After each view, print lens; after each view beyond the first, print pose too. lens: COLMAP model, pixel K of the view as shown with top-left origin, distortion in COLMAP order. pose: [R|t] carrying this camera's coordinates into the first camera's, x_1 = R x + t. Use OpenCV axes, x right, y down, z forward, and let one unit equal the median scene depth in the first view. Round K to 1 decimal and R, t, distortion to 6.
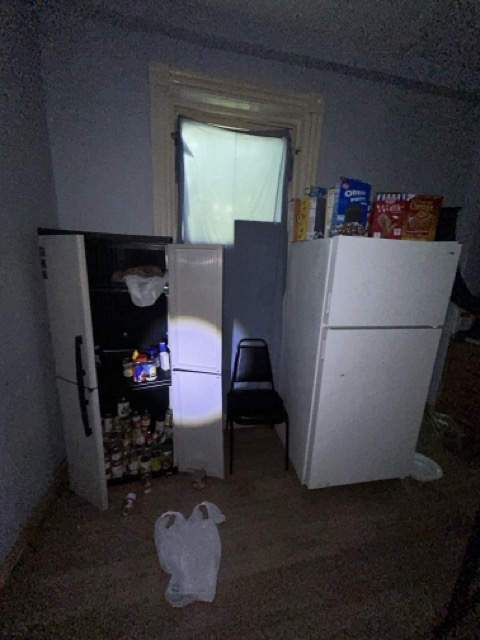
lens RADIAL K [[258.5, 0, 238.8], [0, 258.5, 317.9], [0, 0, 1]] dist [-0.021833, 0.011120]
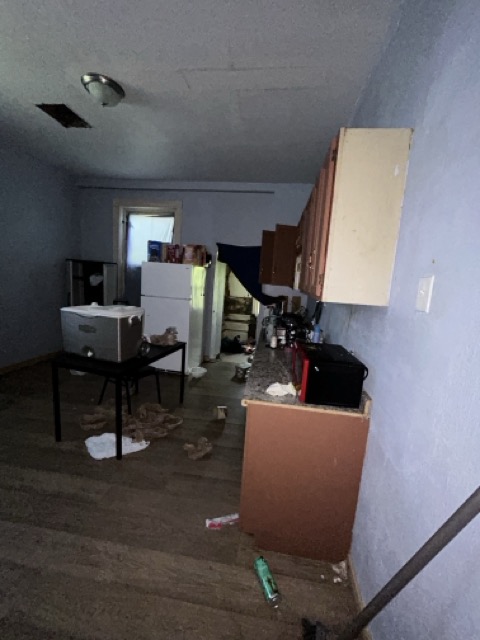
lens RADIAL K [[258.5, 0, 238.8], [0, 258.5, 317.9], [0, 0, 1]] dist [-0.021833, 0.011120]
pose [[0.953133, 0.071695, -0.293935, 2.008093], [-0.097404, 0.992508, -0.073765, 0.354858], [0.286444, 0.098938, 0.952975, -1.191247]]
